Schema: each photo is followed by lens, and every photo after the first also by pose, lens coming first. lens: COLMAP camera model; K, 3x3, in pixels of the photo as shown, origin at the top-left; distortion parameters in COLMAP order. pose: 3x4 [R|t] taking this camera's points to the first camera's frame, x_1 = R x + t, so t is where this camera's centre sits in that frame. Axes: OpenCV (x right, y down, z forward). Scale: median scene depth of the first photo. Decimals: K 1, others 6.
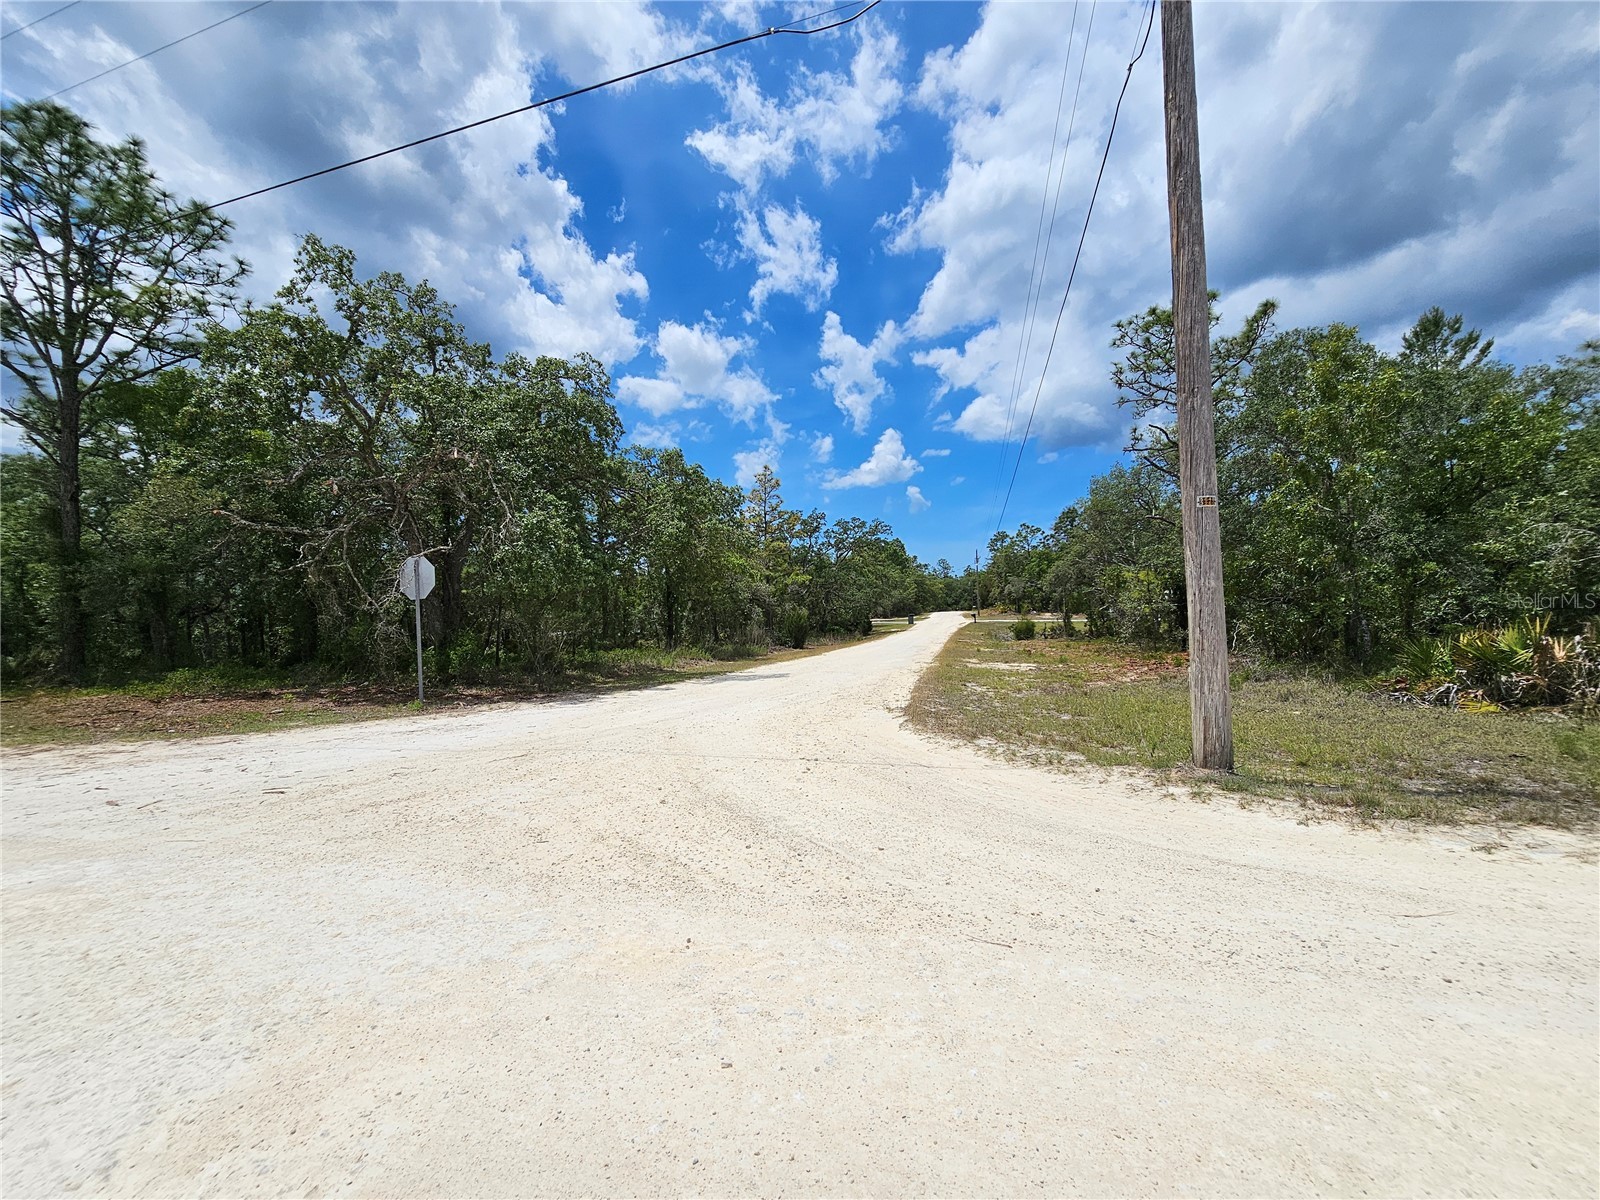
lens RADIAL K [[654.8, 0, 790.7], [0, 654.8, 600.9], [0, 0, 1]] dist [-0.001482, 0.000541]
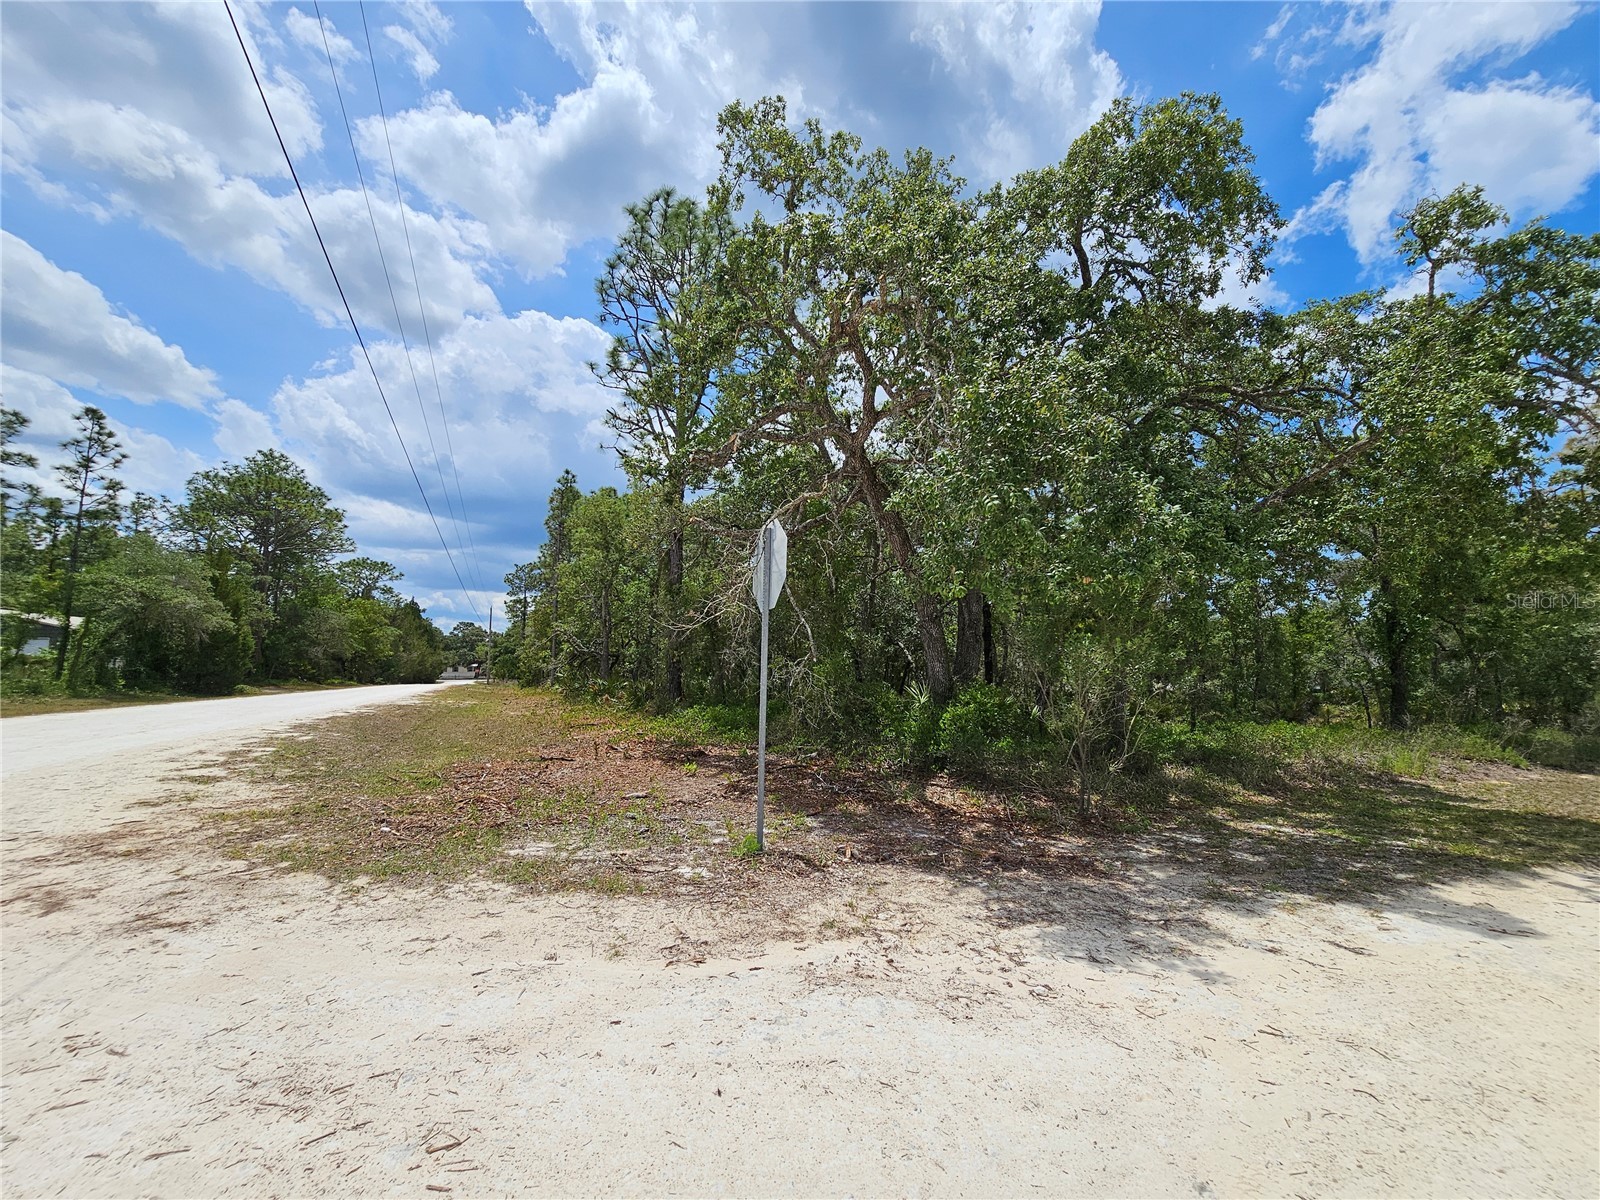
lens RADIAL K [[654.8, 0, 790.7], [0, 654.8, 600.9], [0, 0, 1]] dist [-0.001482, 0.000541]
pose [[0.622442, -0.041911, -0.781543, -0.071076], [-0.011520, 0.997966, -0.062691, 0.007877], [0.782581, 0.048025, 0.620694, 0.263260]]
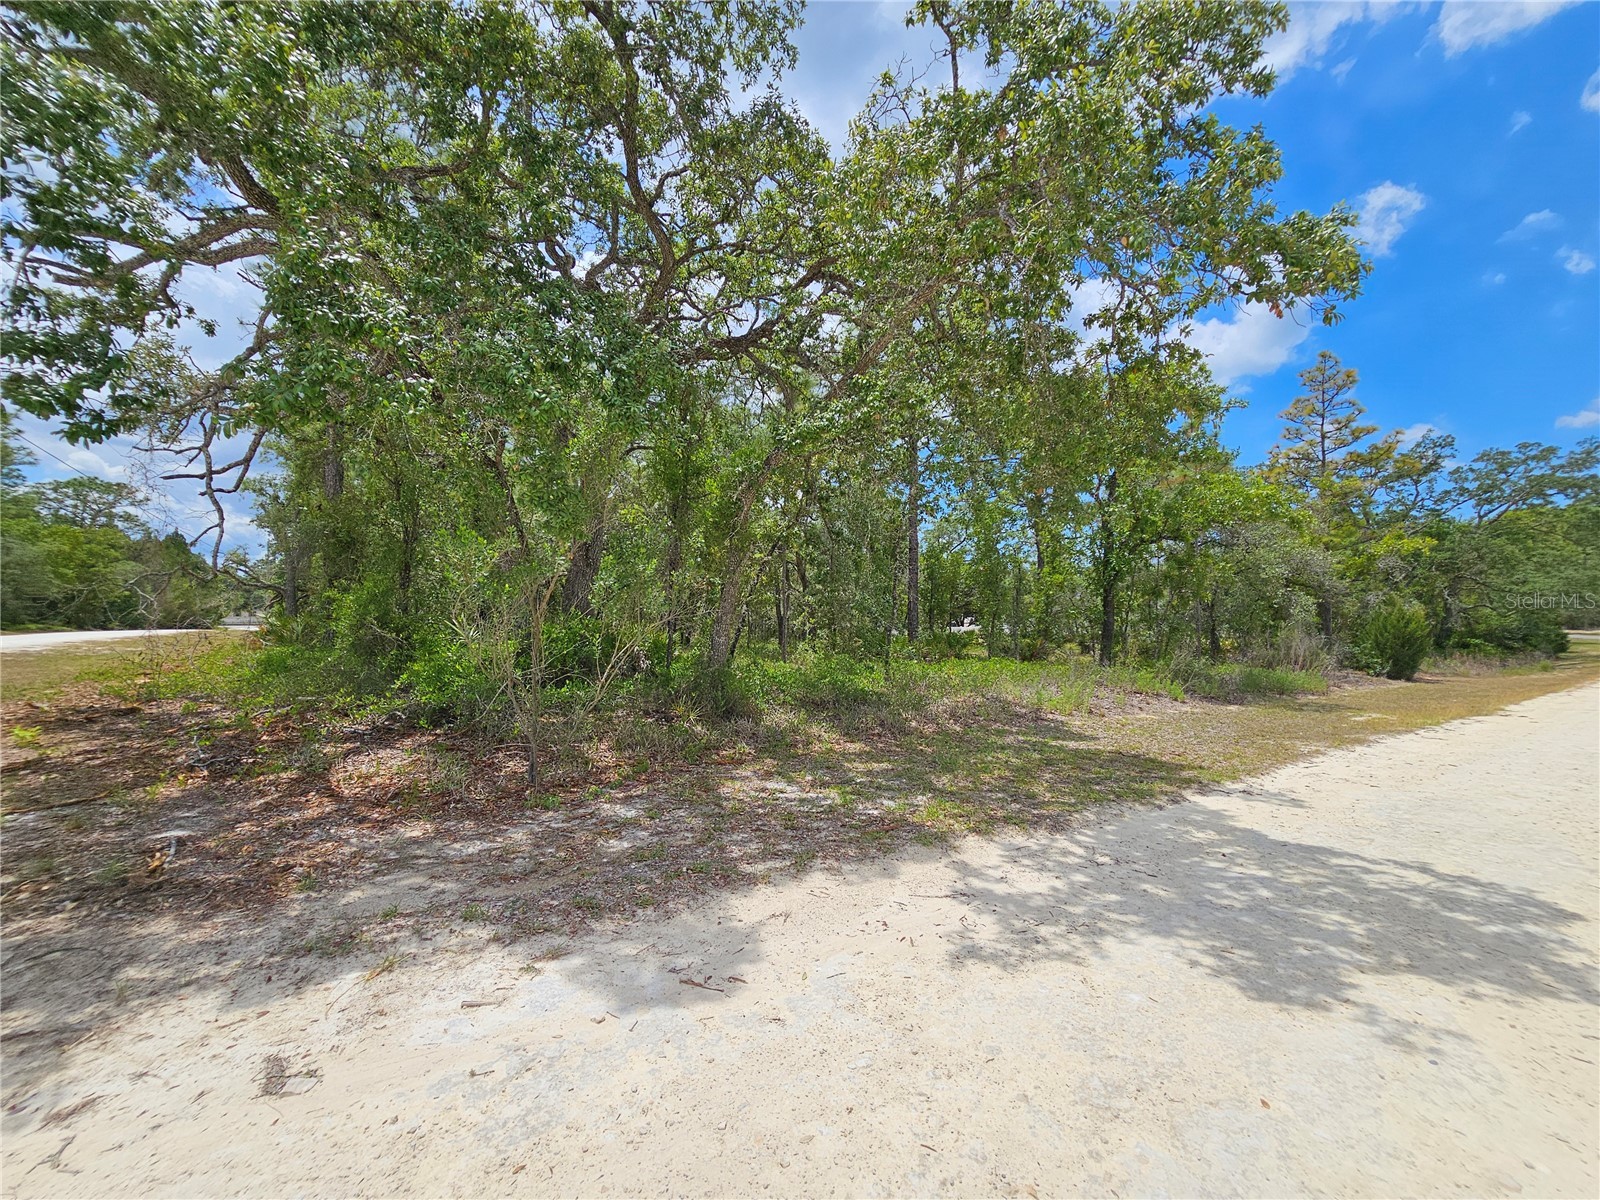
lens RADIAL K [[654.8, 0, 790.7], [0, 654.8, 600.9], [0, 0, 1]] dist [-0.001482, 0.000541]
pose [[0.762348, 0.026037, -0.646643, -0.030252], [-0.019126, 0.999660, 0.017702, 0.015206], [0.646885, -0.001127, 0.762587, 0.405969]]
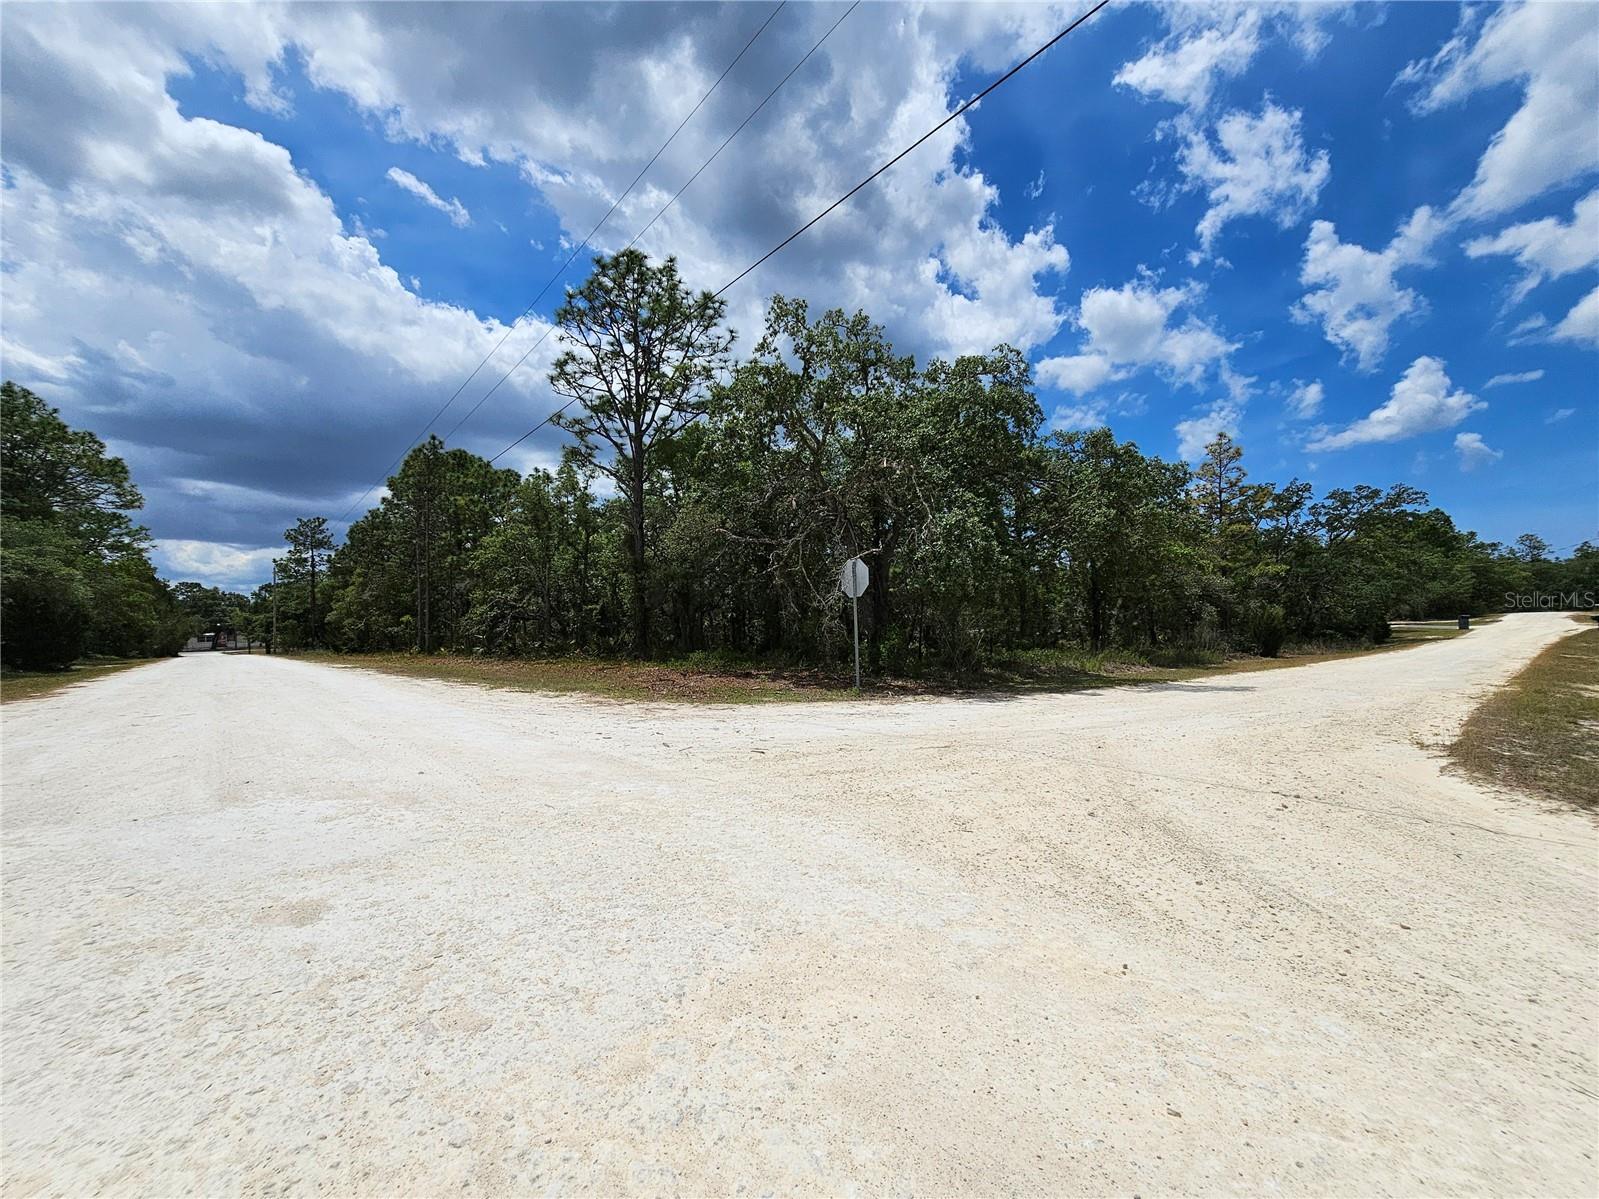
lens RADIAL K [[679.6, 0, 794.9], [0, 679.6, 600.6], [0, 0, 1]] dist [-0.001682, -0.000814]
pose [[0.826629, -0.002699, -0.562741, -0.000501], [0.004229, 0.999990, 0.001415, 0.000966], [0.562732, -0.003550, 0.826632, -0.010133]]
